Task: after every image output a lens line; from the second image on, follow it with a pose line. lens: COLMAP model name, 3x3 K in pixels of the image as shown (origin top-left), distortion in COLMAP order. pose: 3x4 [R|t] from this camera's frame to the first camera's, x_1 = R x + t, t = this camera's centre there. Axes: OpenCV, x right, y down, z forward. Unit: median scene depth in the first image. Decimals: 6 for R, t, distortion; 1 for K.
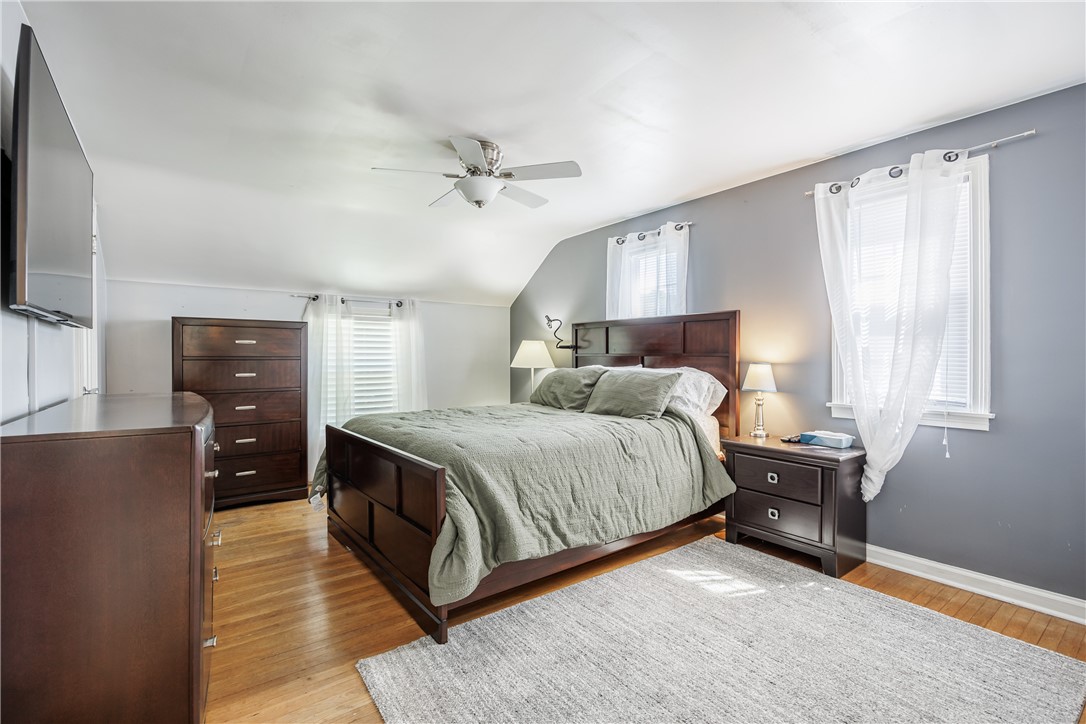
lens RADIAL K [[492.2, 0, 544.6], [0, 492.2, 360.6], [0, 0, 1]] dist [-0.008200, 0.000516]
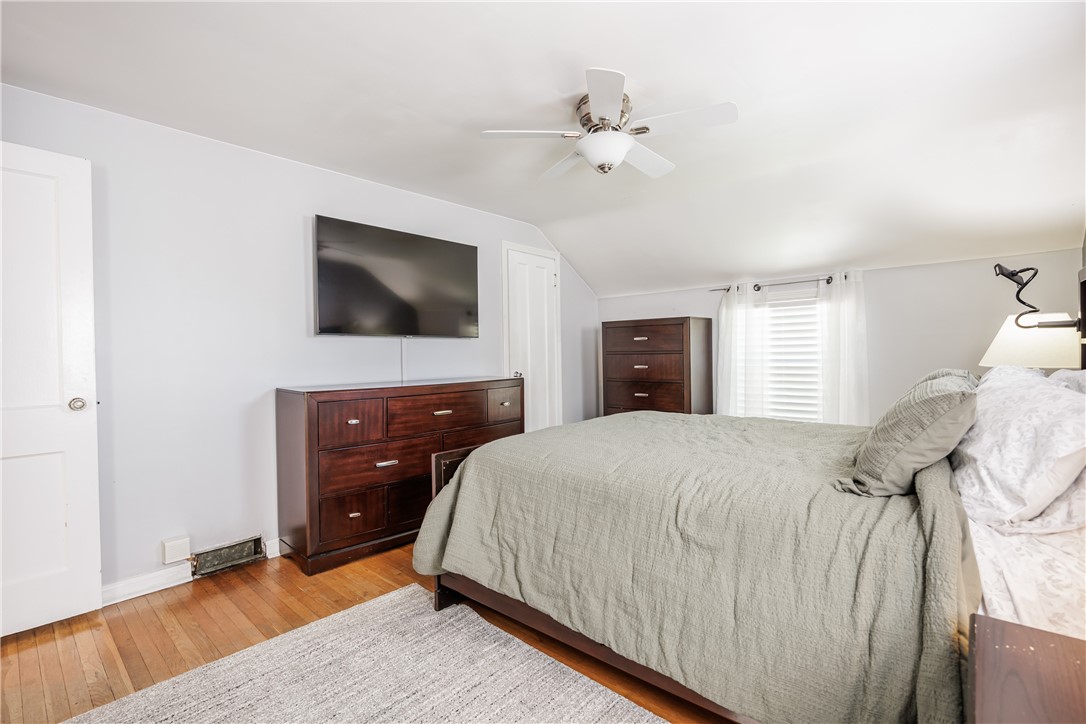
lens RADIAL K [[492.2, 0, 544.6], [0, 492.2, 360.6], [0, 0, 1]] dist [-0.008200, 0.000516]
pose [[0.185353, 0.011144, -0.982609, 0.489276], [0.010411, 0.999857, 0.013304, -0.004366], [0.982617, -0.012696, 0.185210, 0.542525]]
